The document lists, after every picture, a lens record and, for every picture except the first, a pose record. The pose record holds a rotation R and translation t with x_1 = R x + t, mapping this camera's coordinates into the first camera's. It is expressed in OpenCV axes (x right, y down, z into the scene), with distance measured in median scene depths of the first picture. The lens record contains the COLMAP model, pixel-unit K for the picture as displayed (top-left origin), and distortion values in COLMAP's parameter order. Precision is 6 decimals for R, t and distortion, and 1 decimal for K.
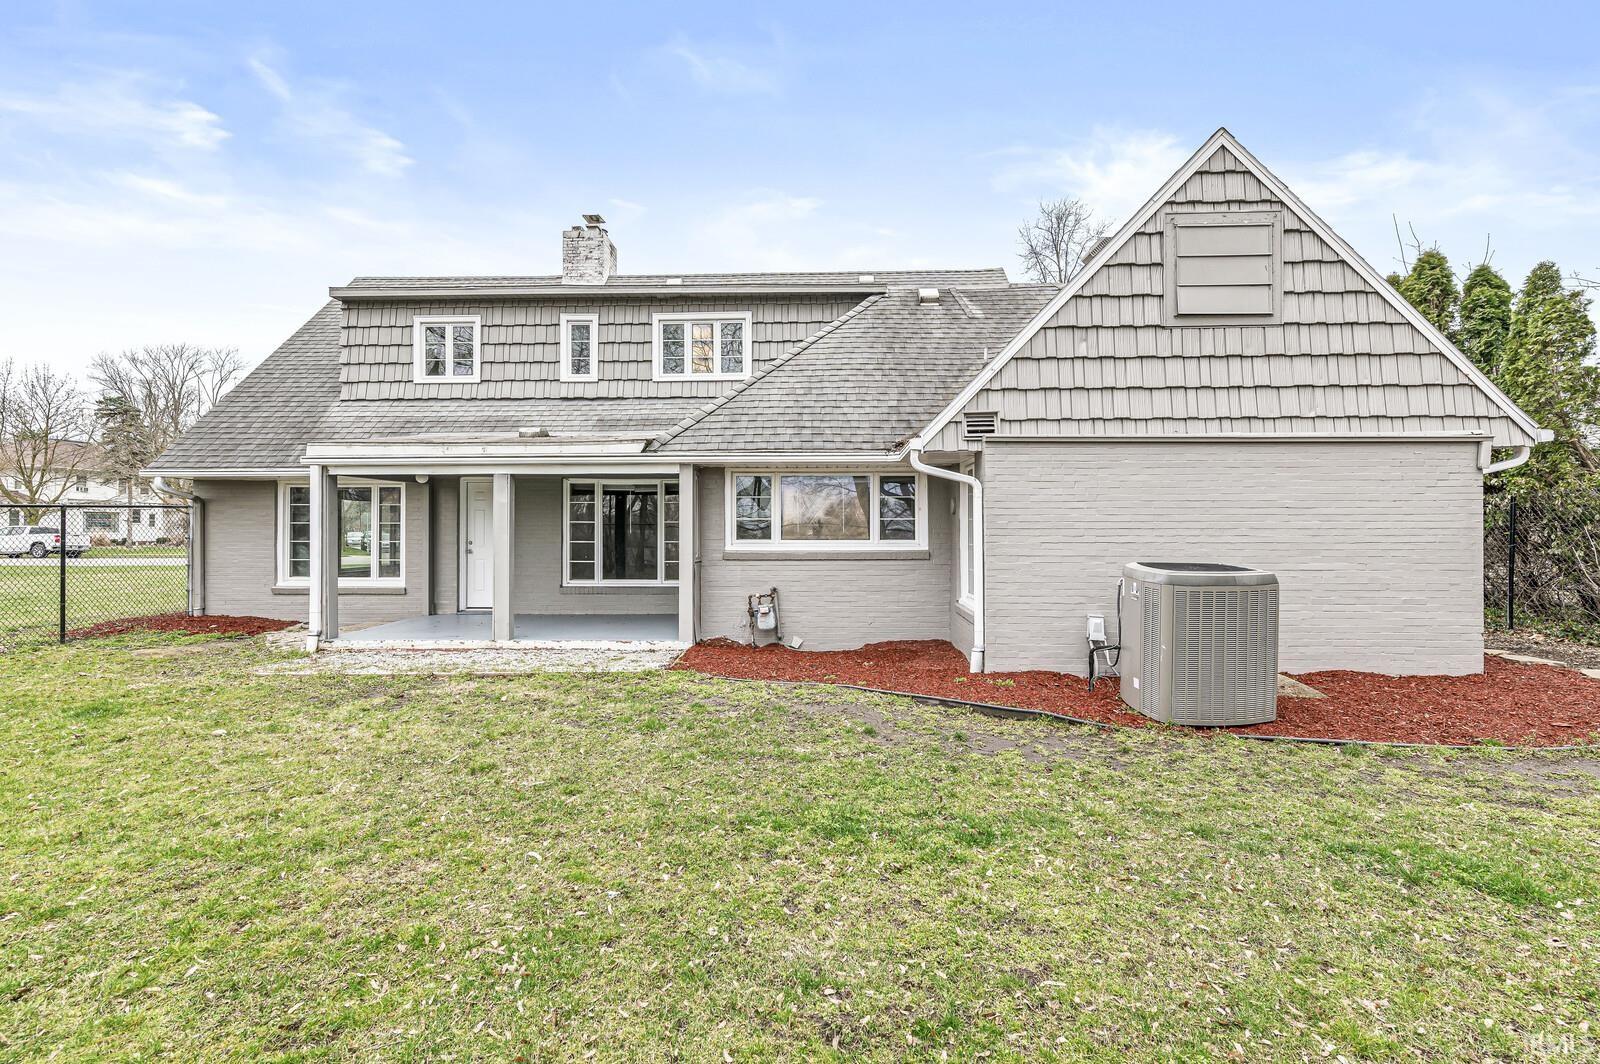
lens RADIAL K [[691.3, 0, 800.0], [0, 691.3, 532.0], [0, 0, 1]] dist [0.006859, 0.000398]
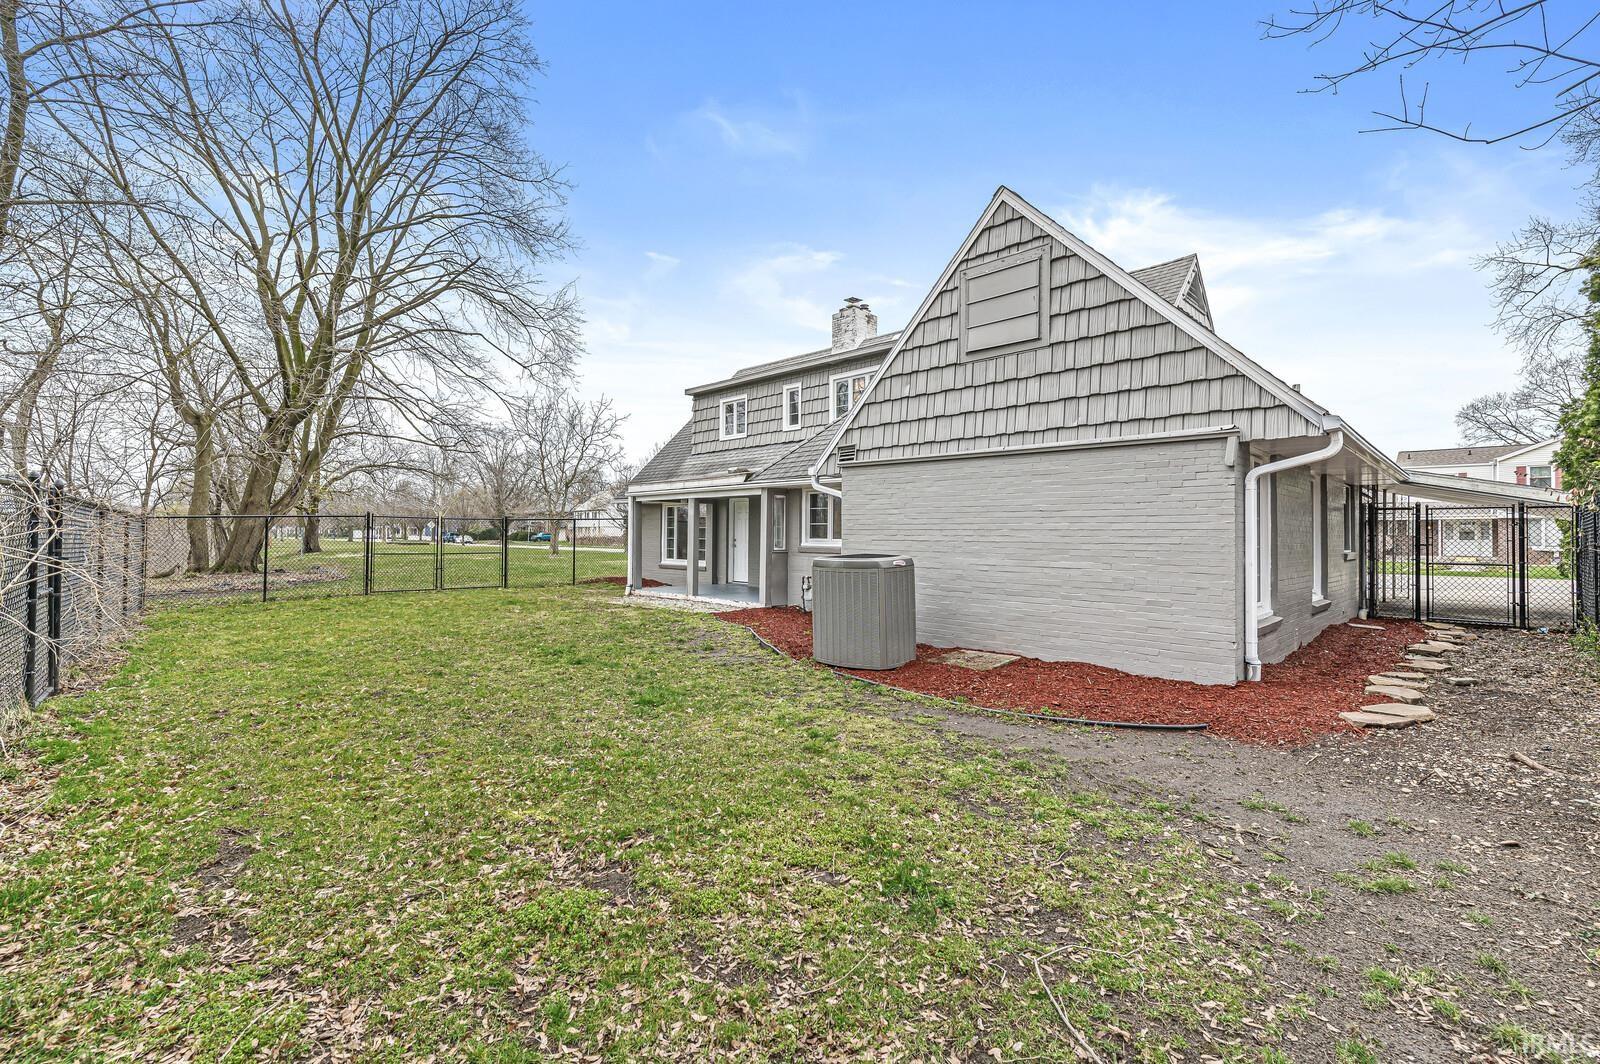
lens RADIAL K [[688.9, 0, 798.9], [0, 688.9, 528.6], [0, 0, 1]] dist [0.000060, 0.000531]
pose [[0.727081, -0.000965, -0.686551, 1.150345], [-0.008333, 0.999913, -0.010230, 0.007583], [0.686501, 0.013159, 0.727010, -0.067740]]
